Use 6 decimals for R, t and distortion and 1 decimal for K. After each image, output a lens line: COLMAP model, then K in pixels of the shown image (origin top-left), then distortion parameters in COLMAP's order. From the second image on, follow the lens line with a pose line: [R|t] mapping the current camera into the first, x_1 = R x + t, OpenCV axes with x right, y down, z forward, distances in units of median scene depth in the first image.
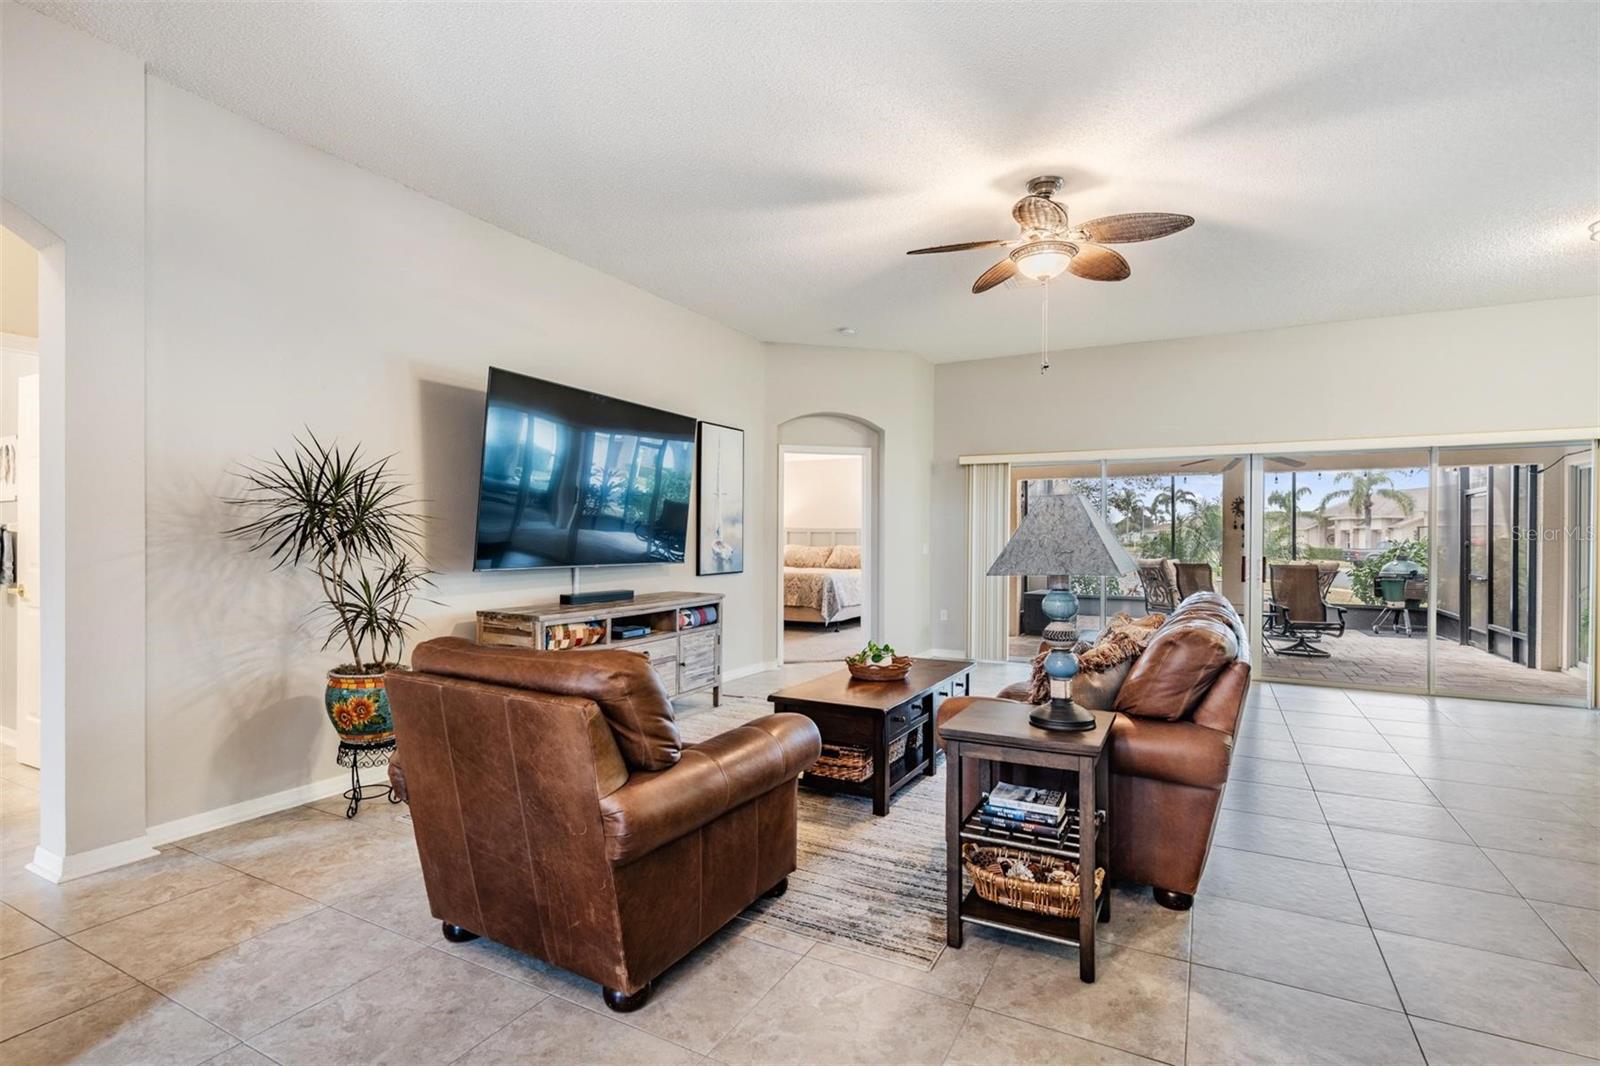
lens RADIAL K [[762.4, 0, 800.1], [0, 762.4, 539.8], [0, 0, 1]] dist [0.002838, 0.000469]
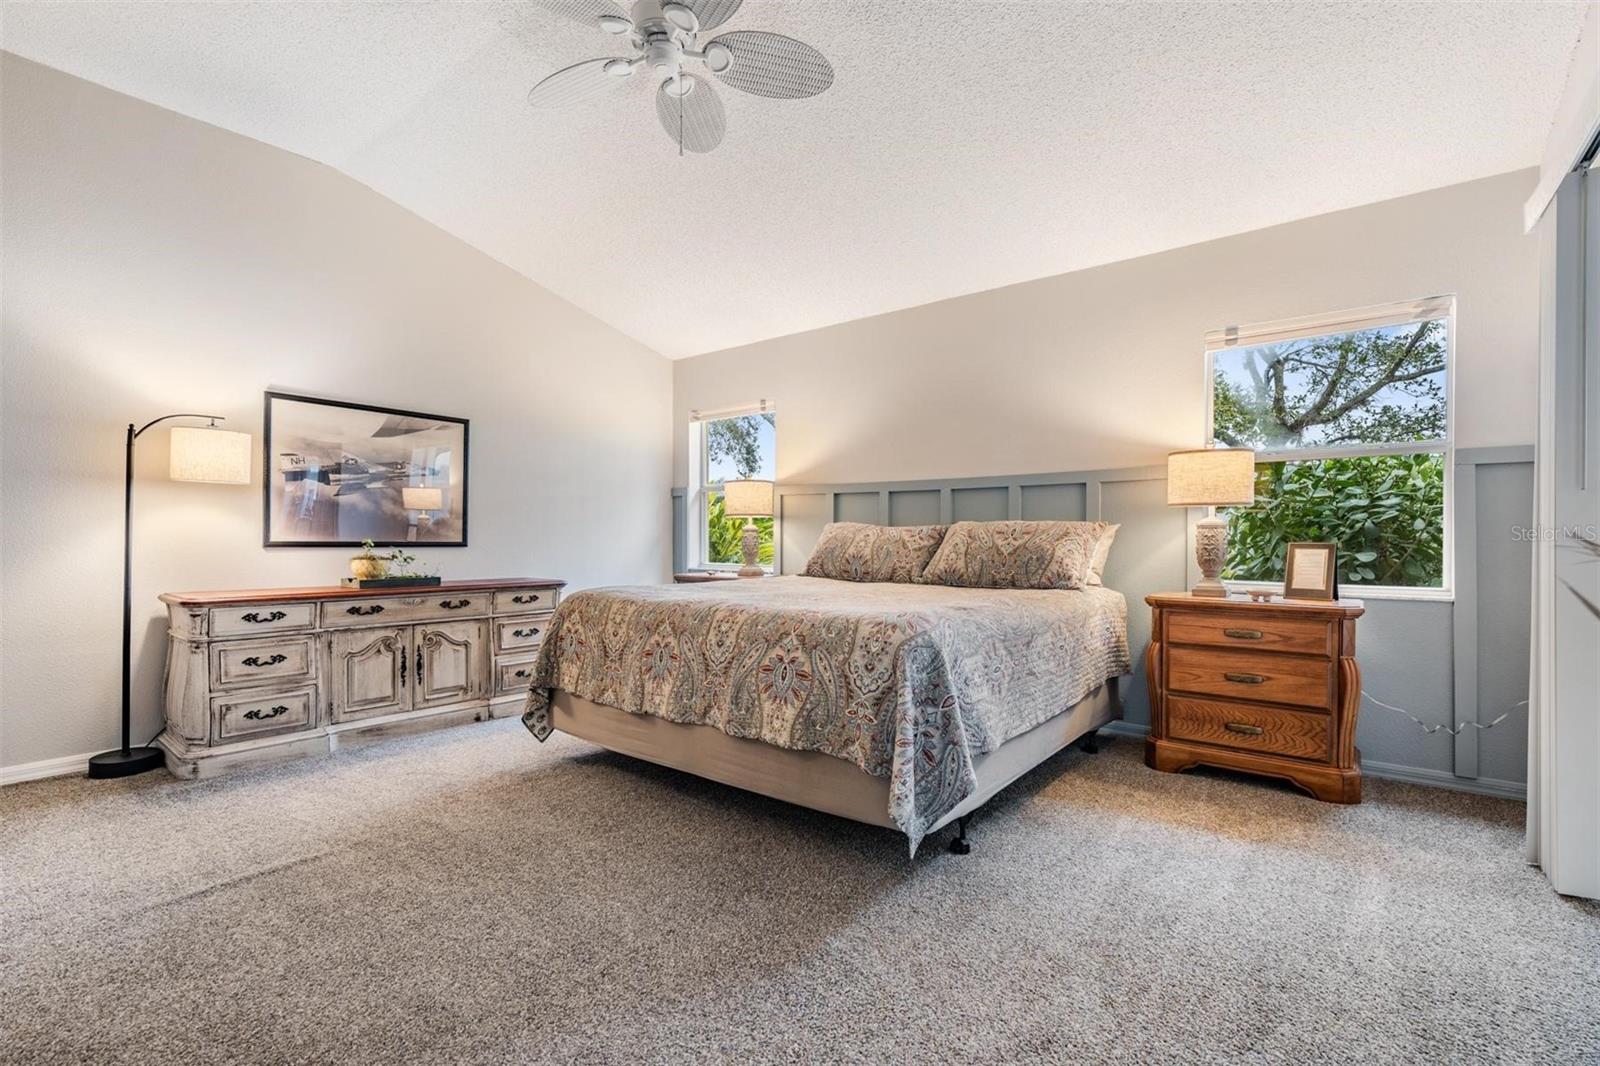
lens RADIAL K [[712.2, 0, 794.8], [0, 712.2, 520.6], [0, 0, 1]] dist [-0.000435, -0.000021]
pose [[0.984581, -0.013351, -0.174420, 0.046758], [0.008981, 0.999626, -0.025821, 0.022545], [0.174699, 0.023857, 0.984333, 0.962342]]
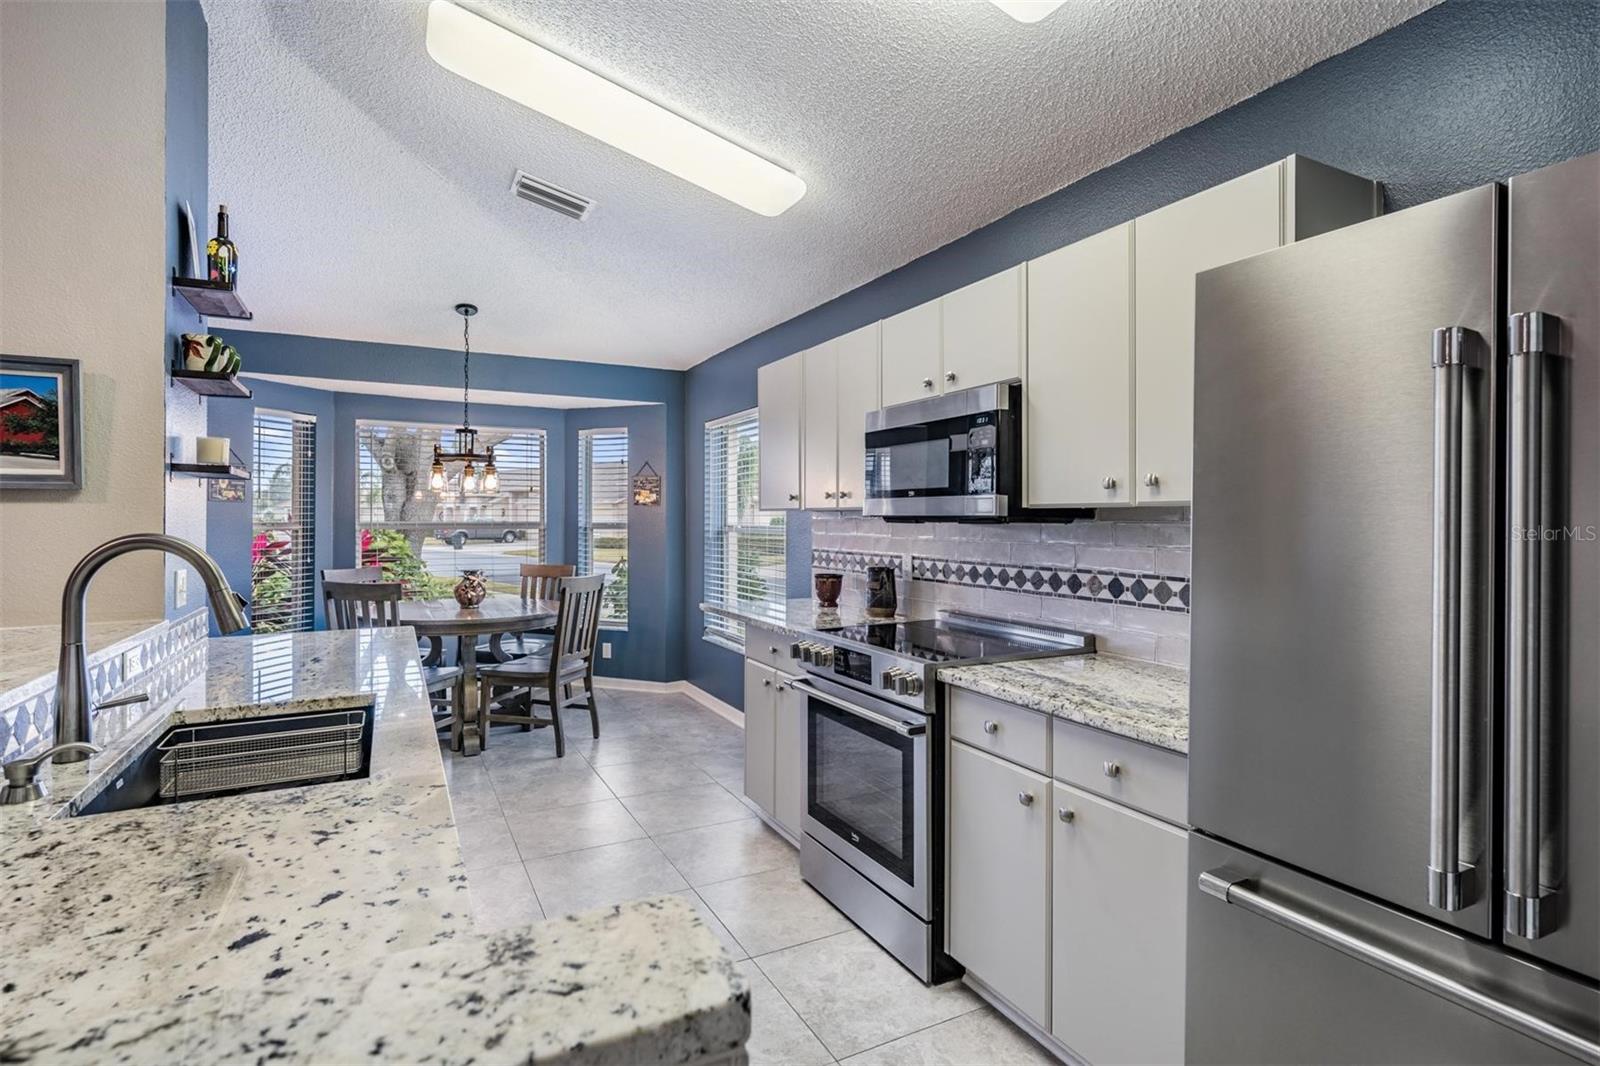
lens RADIAL K [[783.1, 0, 792.2], [0, 783.1, 513.8], [0, 0, 1]] dist [0.001803, -0.000206]
pose [[0.561125, 0.000761, 0.827731, 0.810483], [0.001832, 0.999996, -0.002161, -0.008424], [-0.827729, 0.002729, 0.561121, 0.278374]]
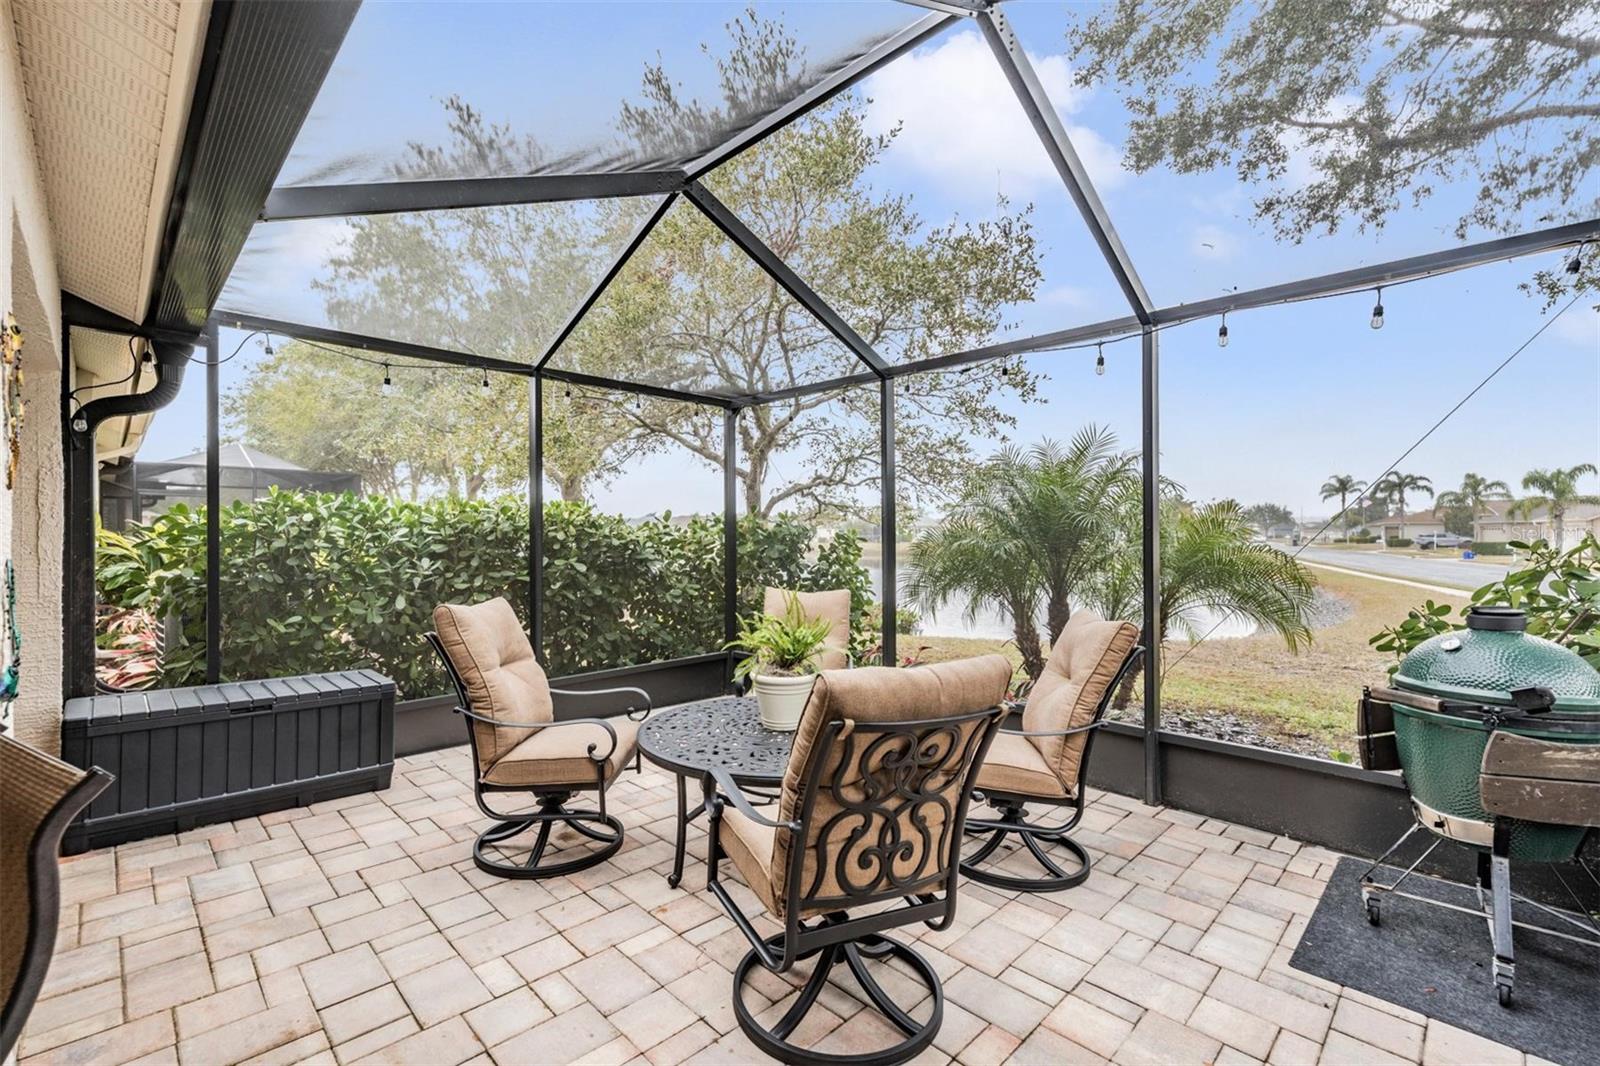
lens RADIAL K [[686.5, 0, 794.8], [0, 686.5, 531.0], [0, 0, 1]] dist [-0.000261, -0.000307]
pose [[0.957195, -0.004611, -0.289408, 0.960850], [0.002887, 0.999975, -0.006381, -0.004793], [0.289430, 0.005272, 0.957185, 1.097935]]
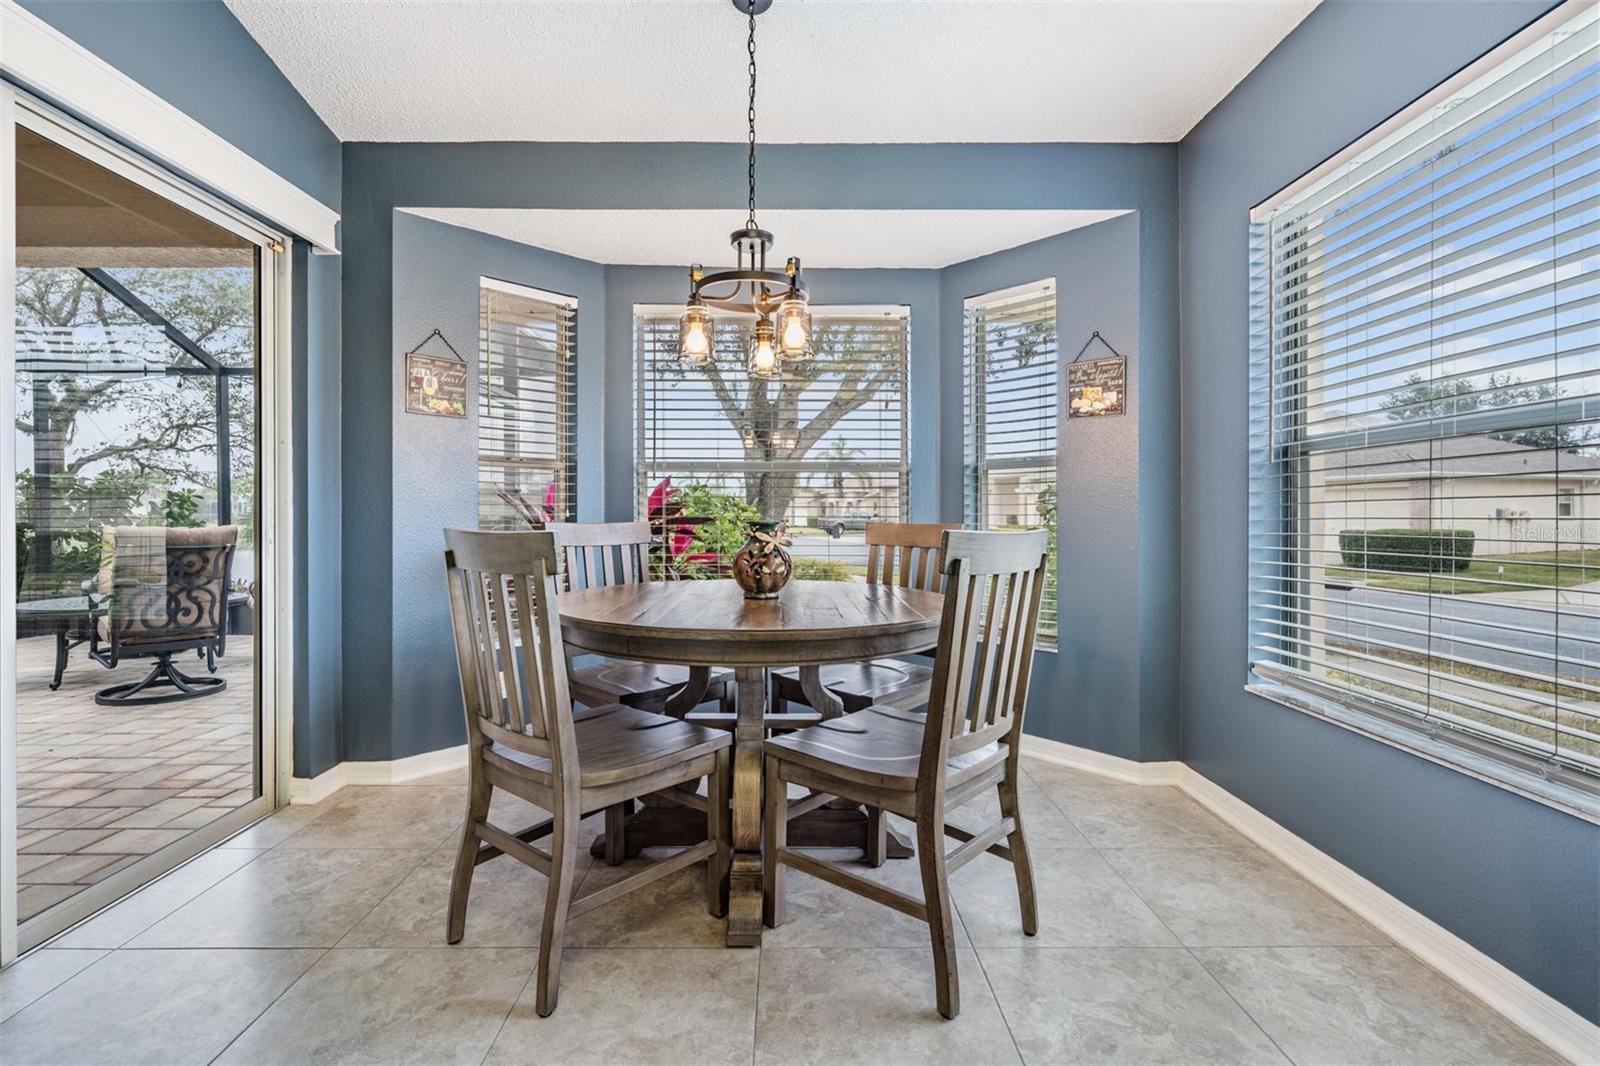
lens RADIAL K [[712.2, 0, 794.8], [0, 712.2, 520.6], [0, 0, 1]] dist [-0.000435, -0.000021]
pose [[0.874552, -0.009779, 0.484833, 1.055842], [0.005929, 0.999938, 0.009472, 0.031094], [-0.484895, -0.005409, 0.874555, 0.585838]]
